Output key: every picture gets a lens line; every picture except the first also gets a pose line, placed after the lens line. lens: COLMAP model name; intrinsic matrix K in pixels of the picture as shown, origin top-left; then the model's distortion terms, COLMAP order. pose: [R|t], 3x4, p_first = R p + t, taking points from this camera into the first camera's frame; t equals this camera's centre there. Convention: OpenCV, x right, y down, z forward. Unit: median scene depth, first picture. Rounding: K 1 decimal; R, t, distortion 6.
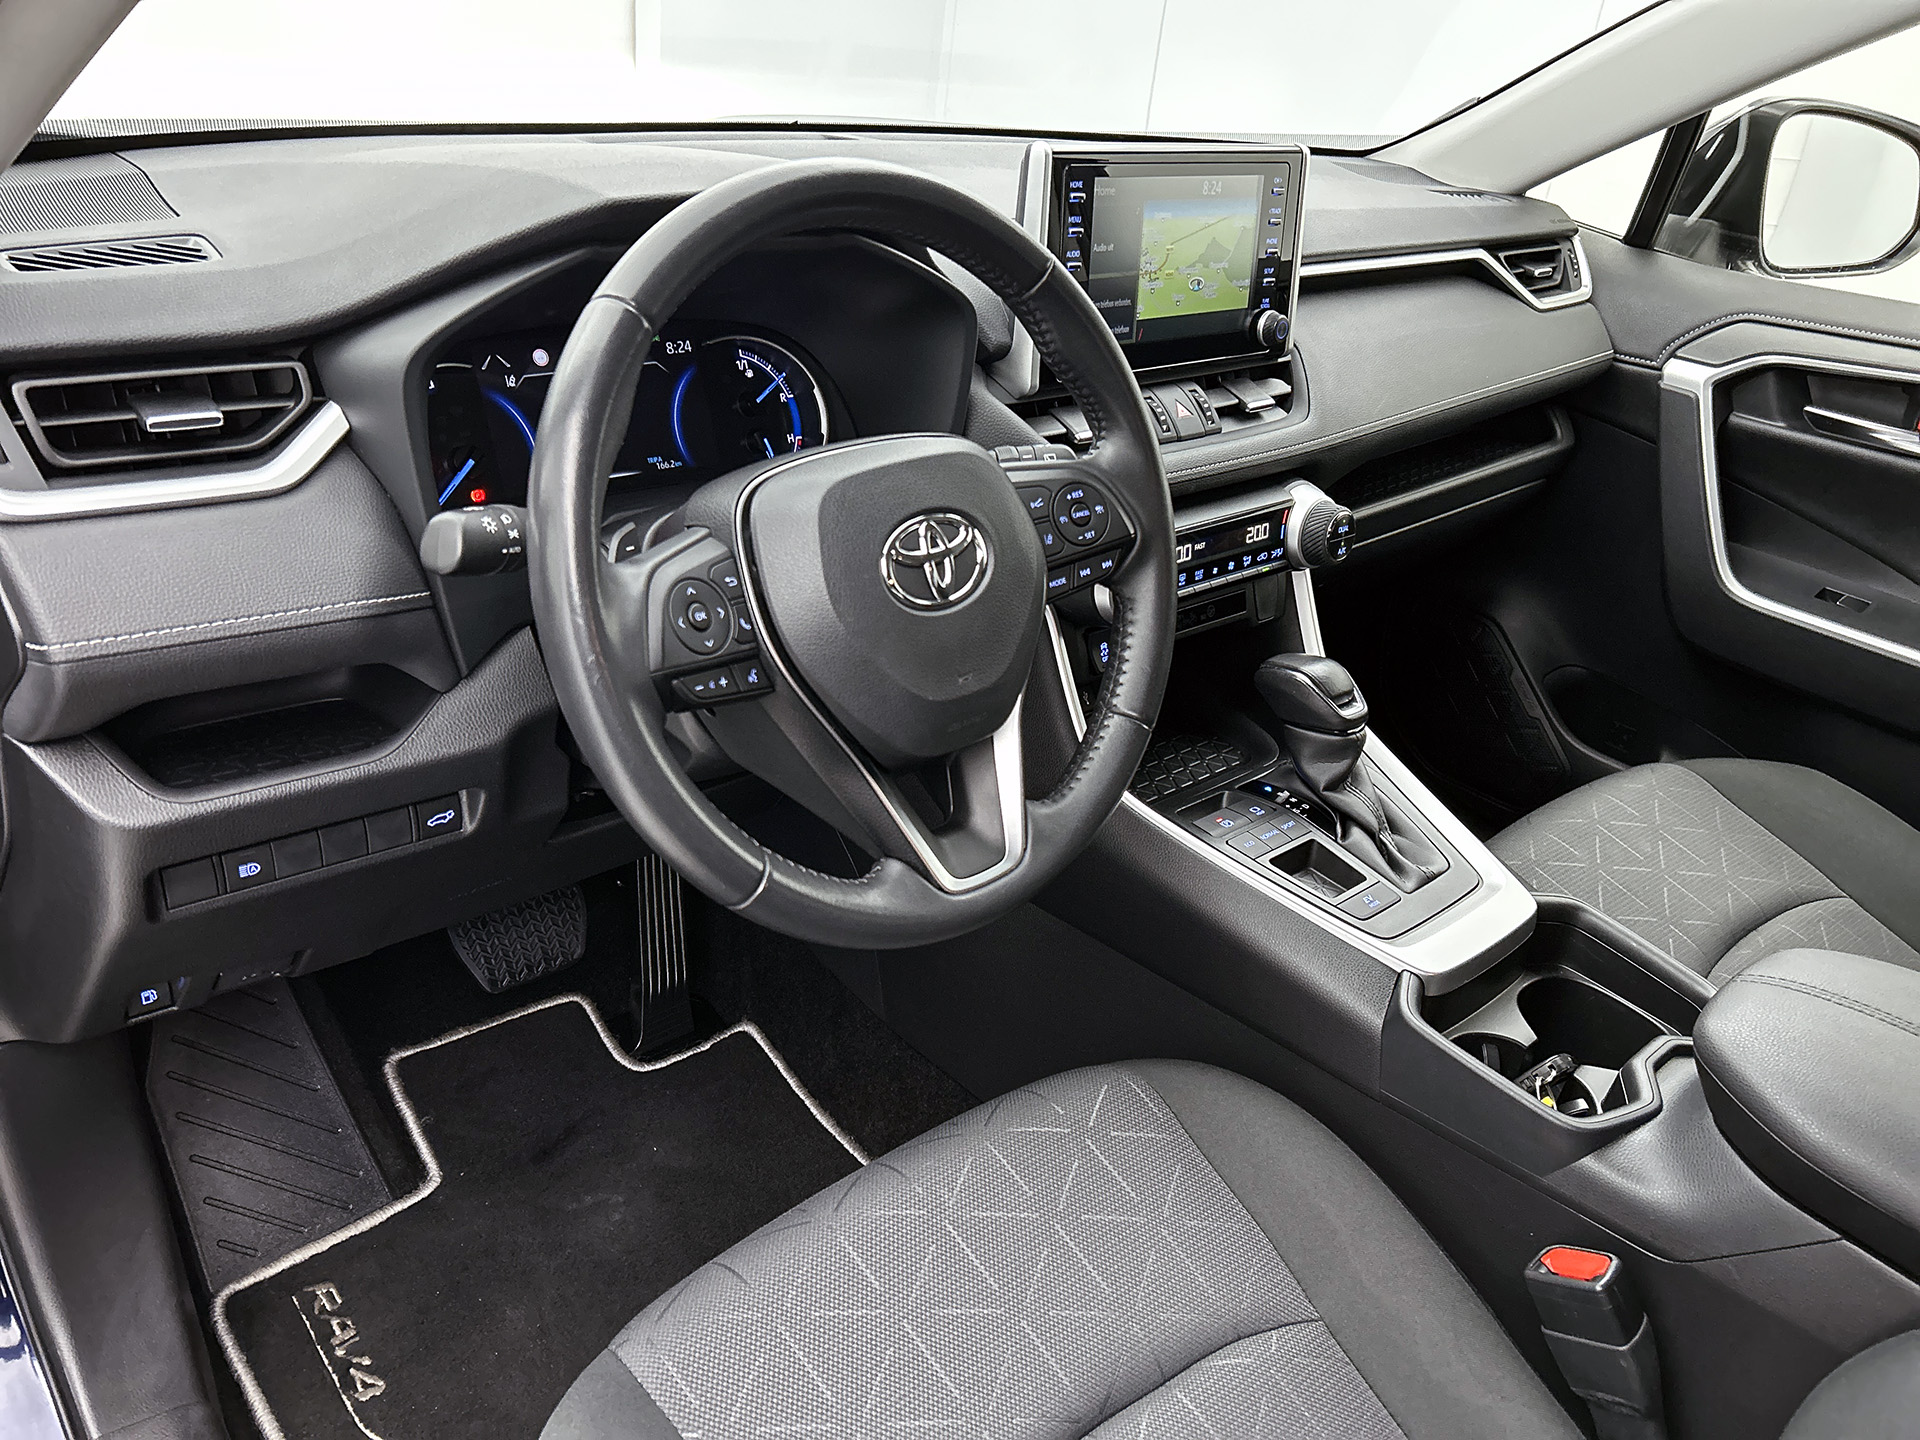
lens RADIAL K [[1458.6, 0, 953.6], [0, 1458.6, 730.8], [0, 0, 1]] dist [0.056619, -0.053004]
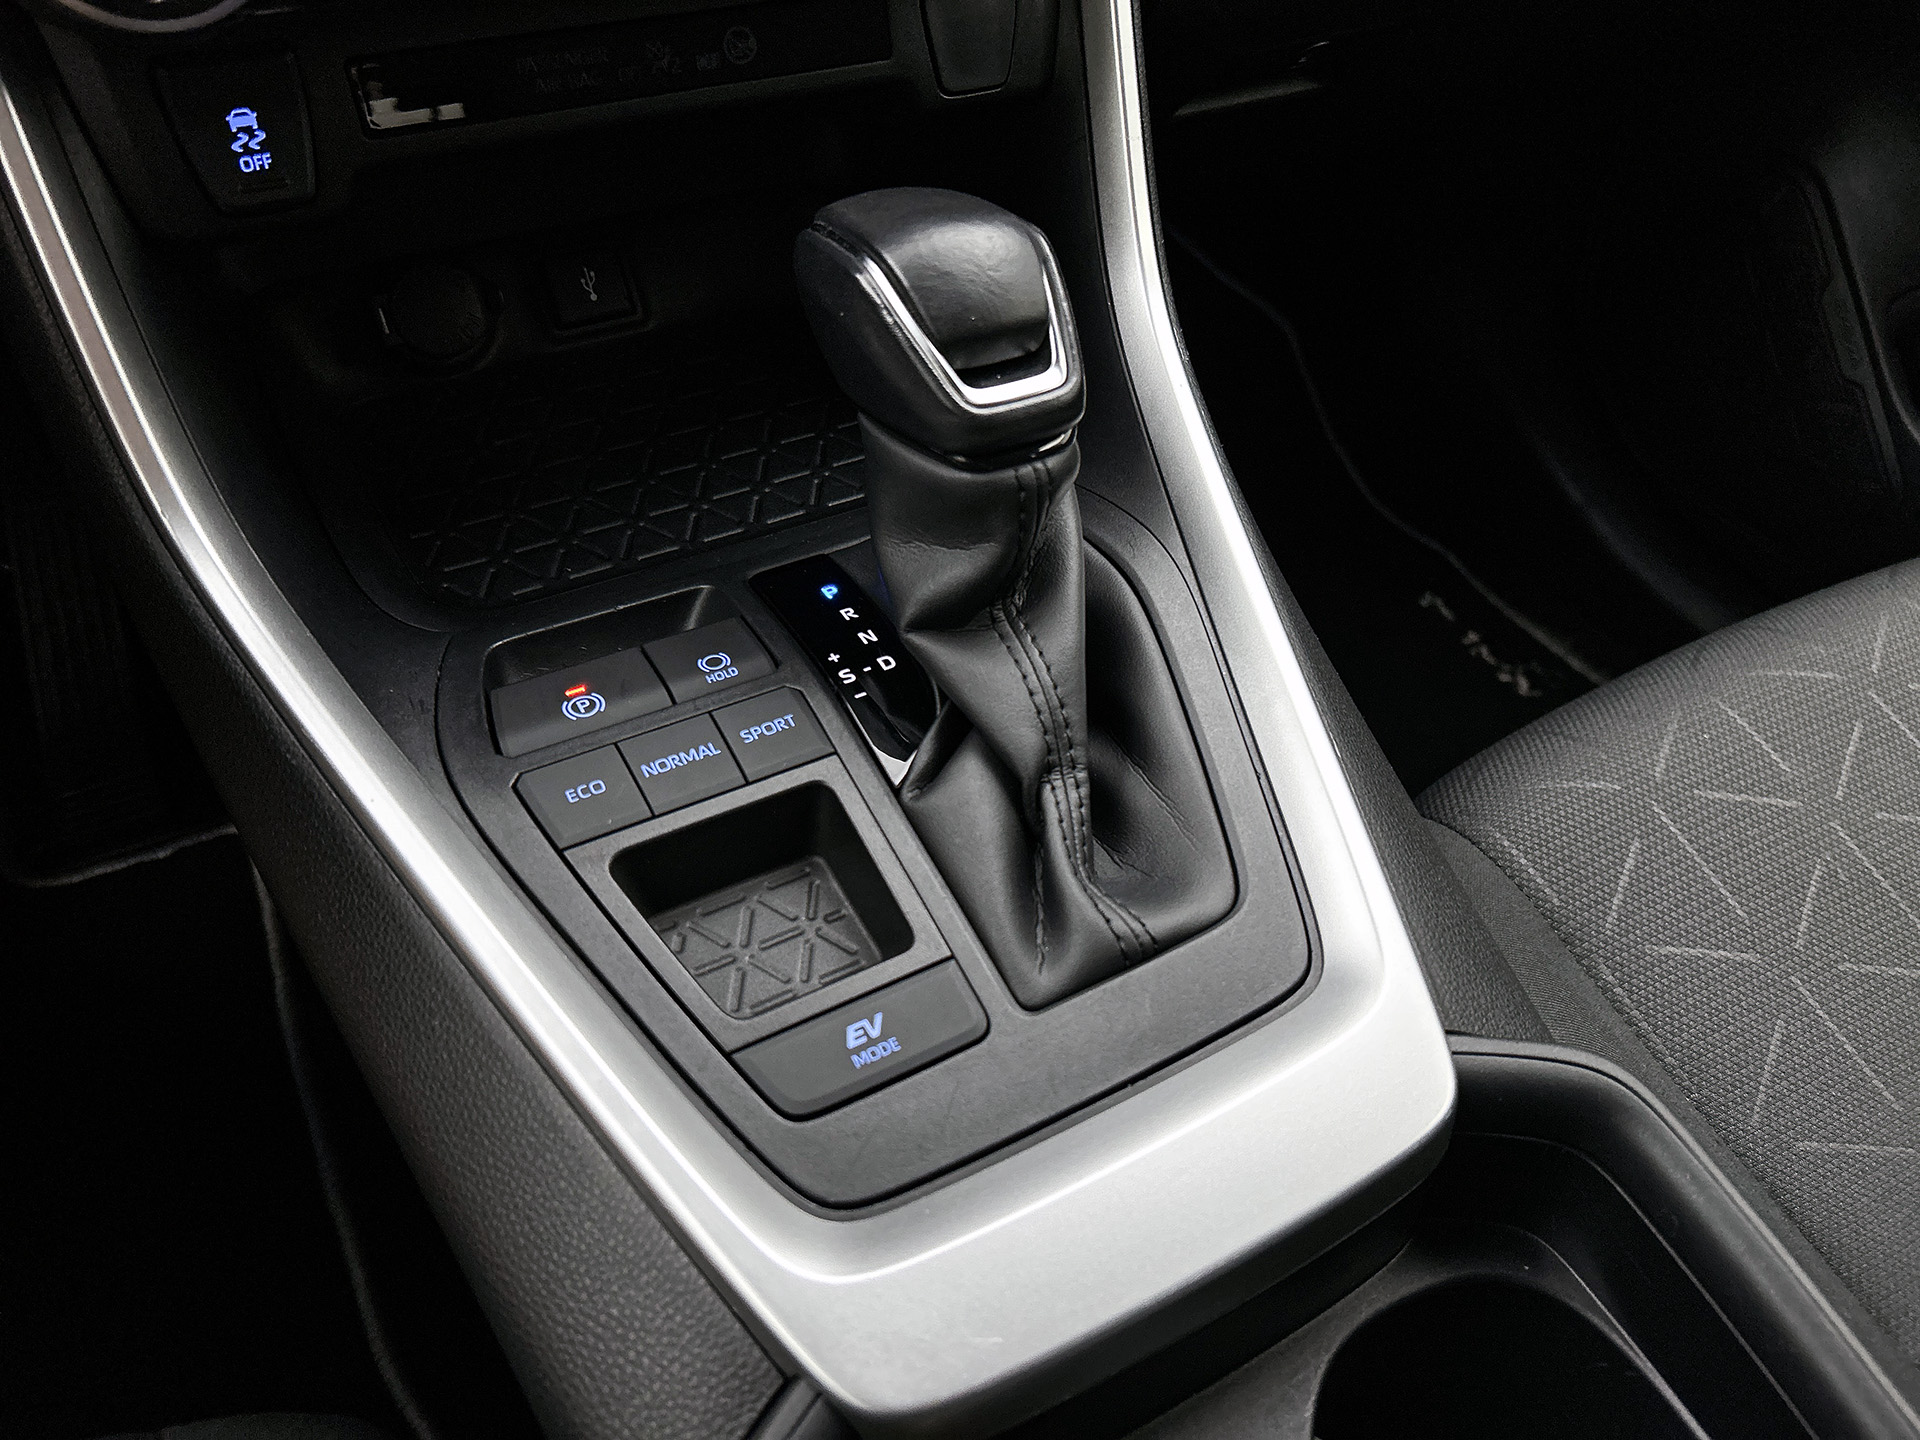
lens RADIAL K [[1458.6, 0, 954.8], [0, 1458.6, 730.8], [0, 0, 1]] dist [0.056619, -0.053004]
pose [[0.975138, 0.120536, -0.185950, 0.324570], [-0.063137, 0.955469, 0.288258, -0.033323], [0.212415, -0.269351, 0.939324, 0.678209]]
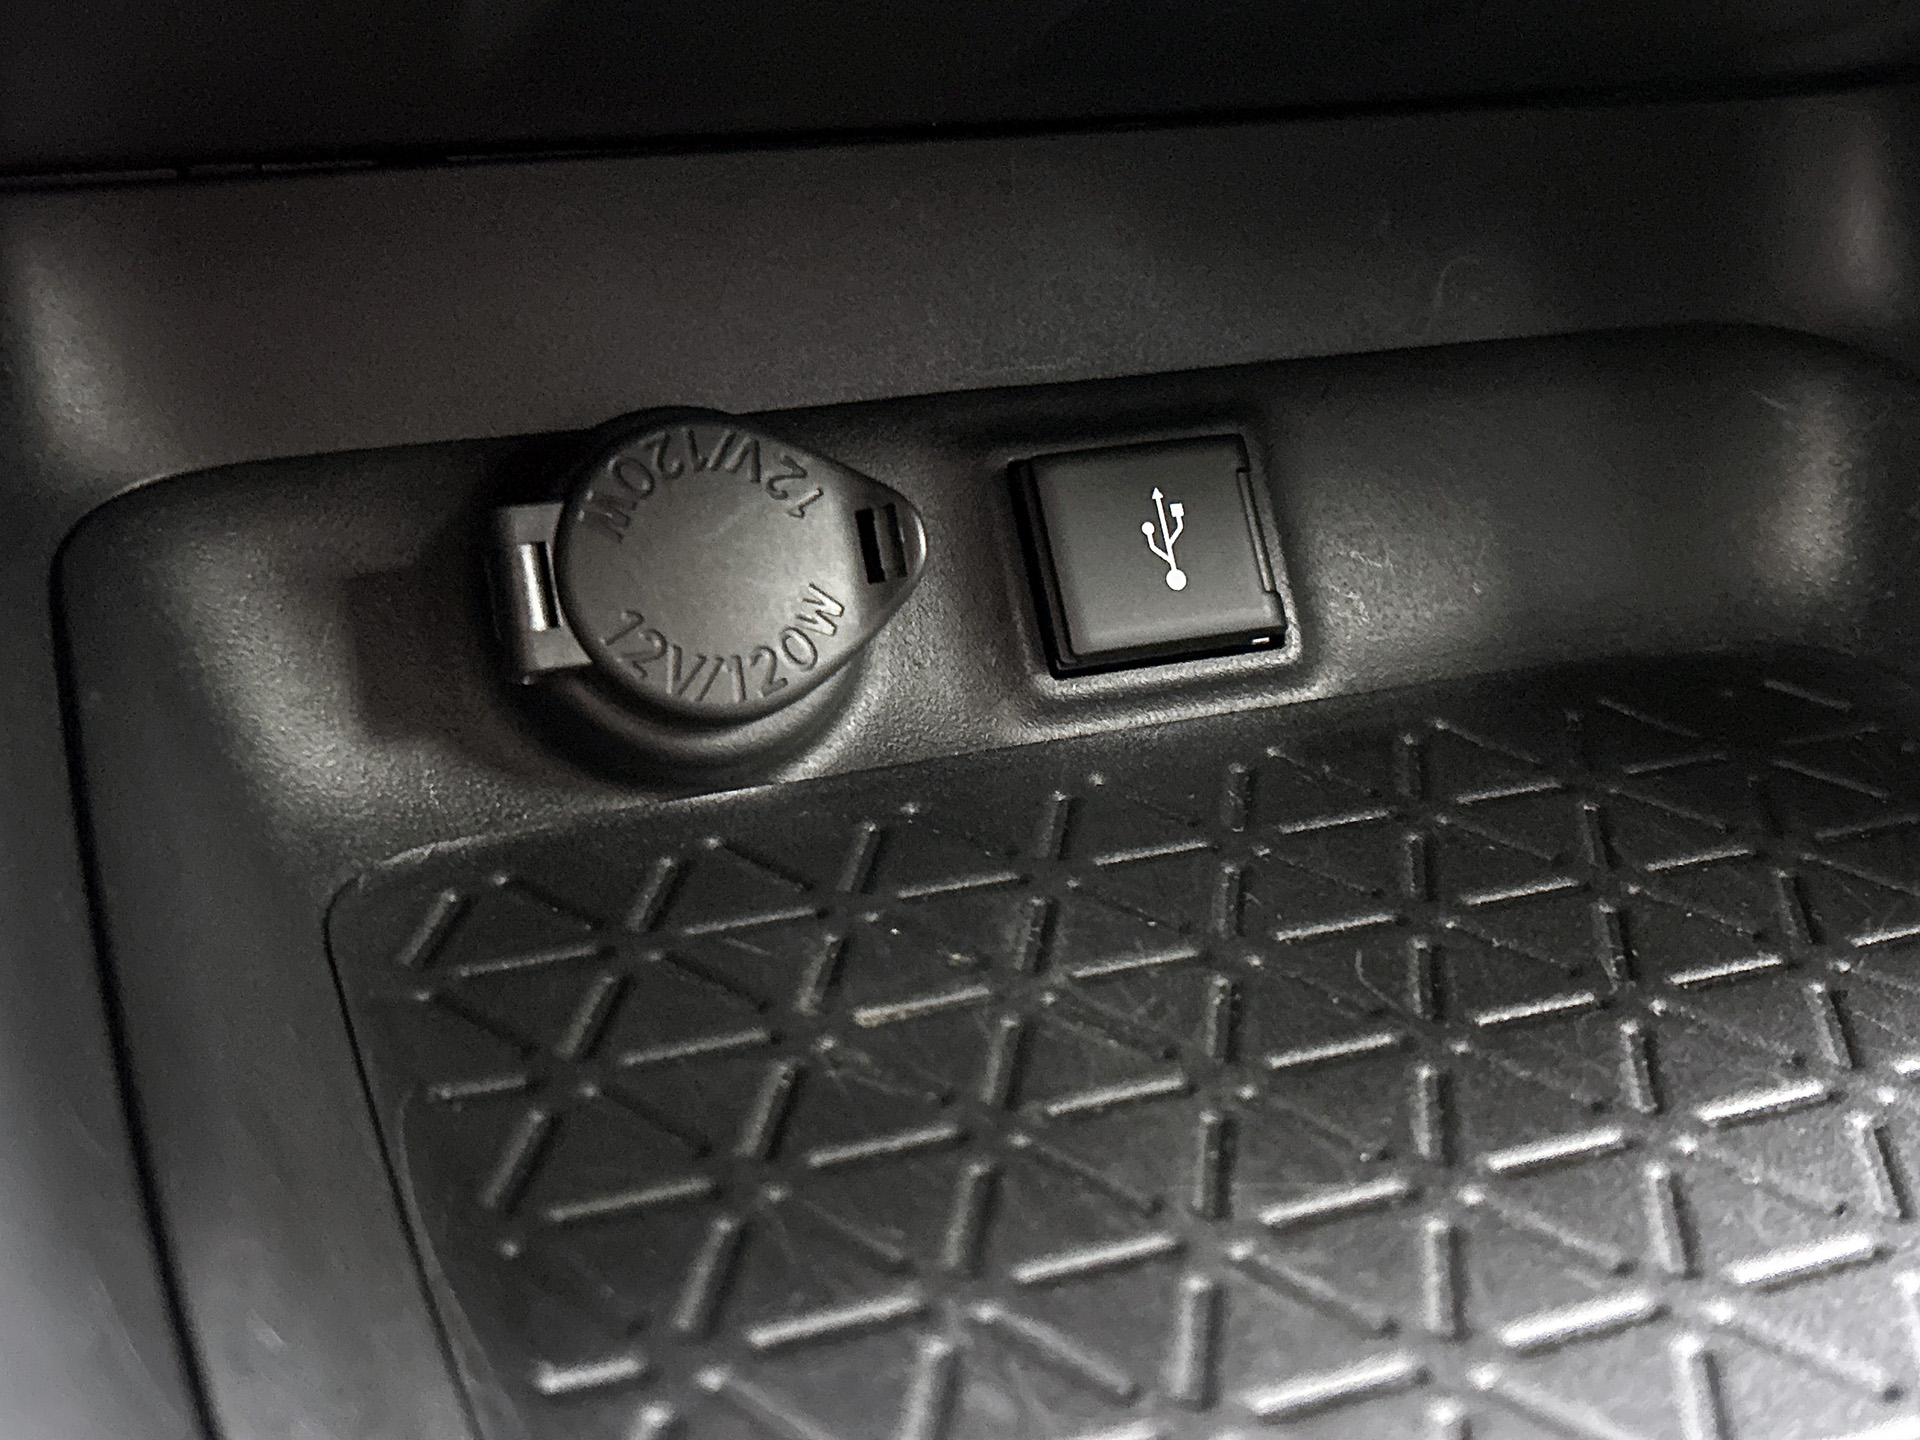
lens RADIAL K [[2336.9, 0, 961.8], [0, 2336.9, 726.3], [0, 0, 1]] dist [0.027550, 0.000000]
pose [[0.936205, 0.093875, -0.338686, 0.169342], [-0.112969, 0.992907, -0.037063, 0.002295], [0.332805, 0.072959, 0.940169, 0.905263]]
